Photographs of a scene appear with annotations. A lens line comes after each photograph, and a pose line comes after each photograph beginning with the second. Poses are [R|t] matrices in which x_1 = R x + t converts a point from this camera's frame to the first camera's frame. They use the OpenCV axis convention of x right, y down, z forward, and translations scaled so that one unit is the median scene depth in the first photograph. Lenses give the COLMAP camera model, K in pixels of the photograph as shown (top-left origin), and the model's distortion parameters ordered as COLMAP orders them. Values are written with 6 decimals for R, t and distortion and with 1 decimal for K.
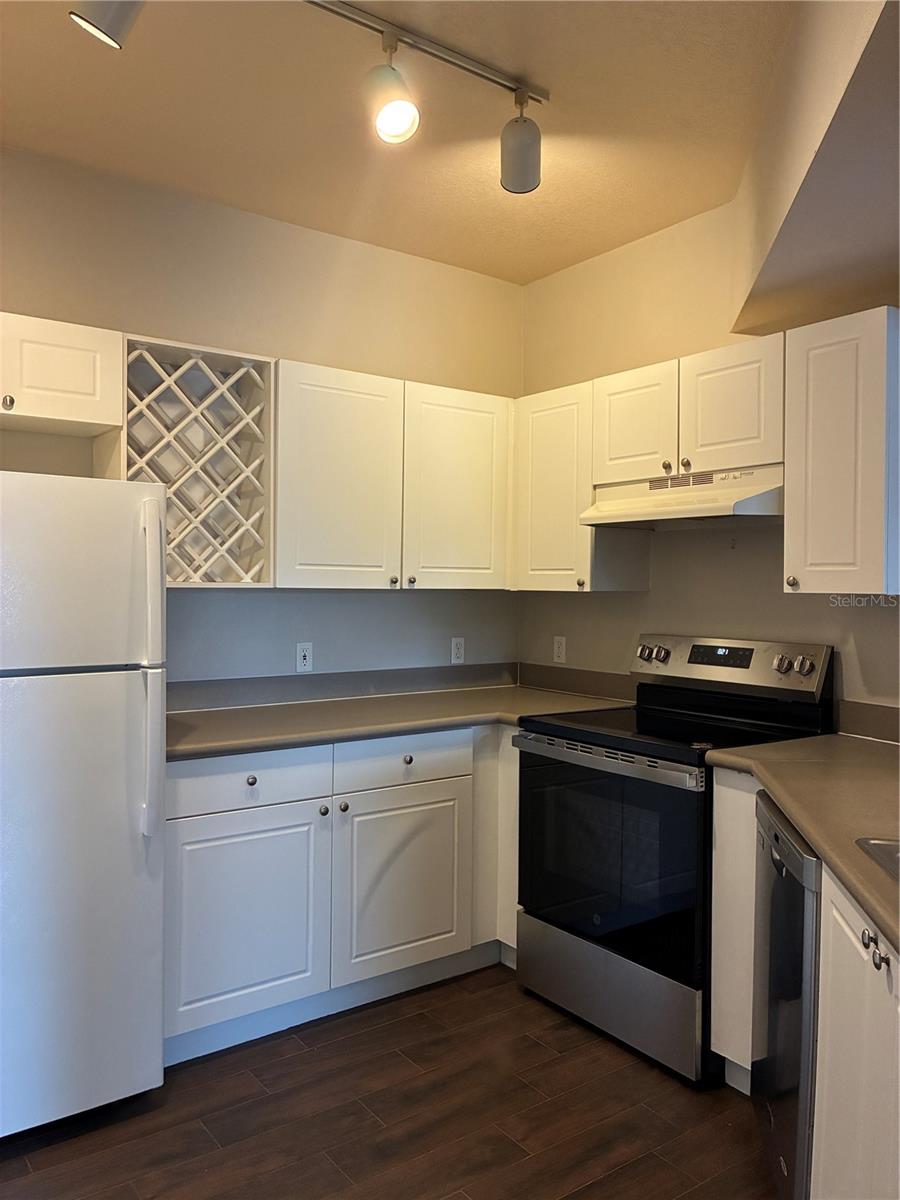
lens RADIAL K [[910.1, 0, 454.9], [0, 910.1, 602.8], [0, 0, 1]] dist [0.056306, -0.069180]
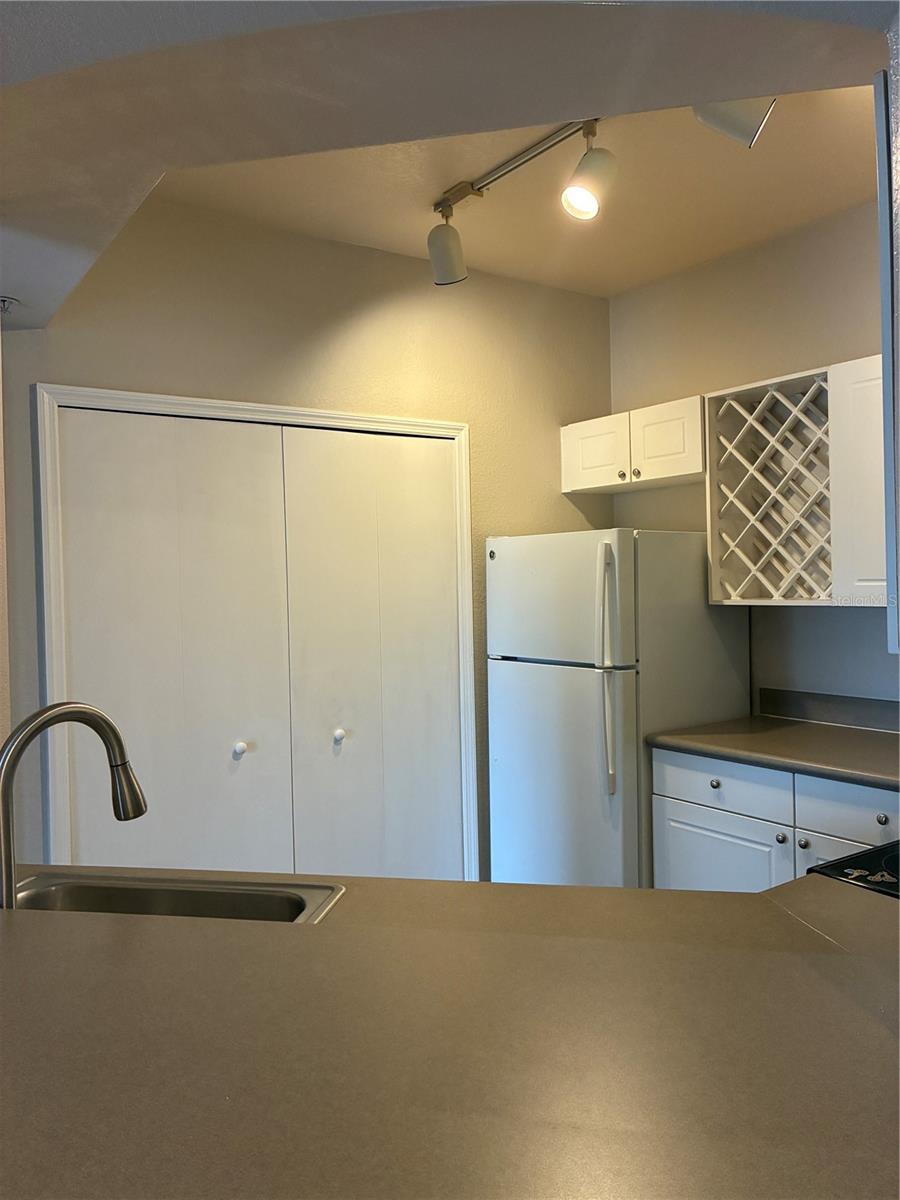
lens RADIAL K [[910.1, 0, 454.7], [0, 910.1, 597.3], [0, 0, 1]] dist [0.056306, -0.069180]
pose [[-0.010833, 0.011205, -0.999879, 0.823609], [-0.001411, 0.999936, 0.011220, -0.038187], [0.999940, 0.001532, -0.010816, 0.659745]]
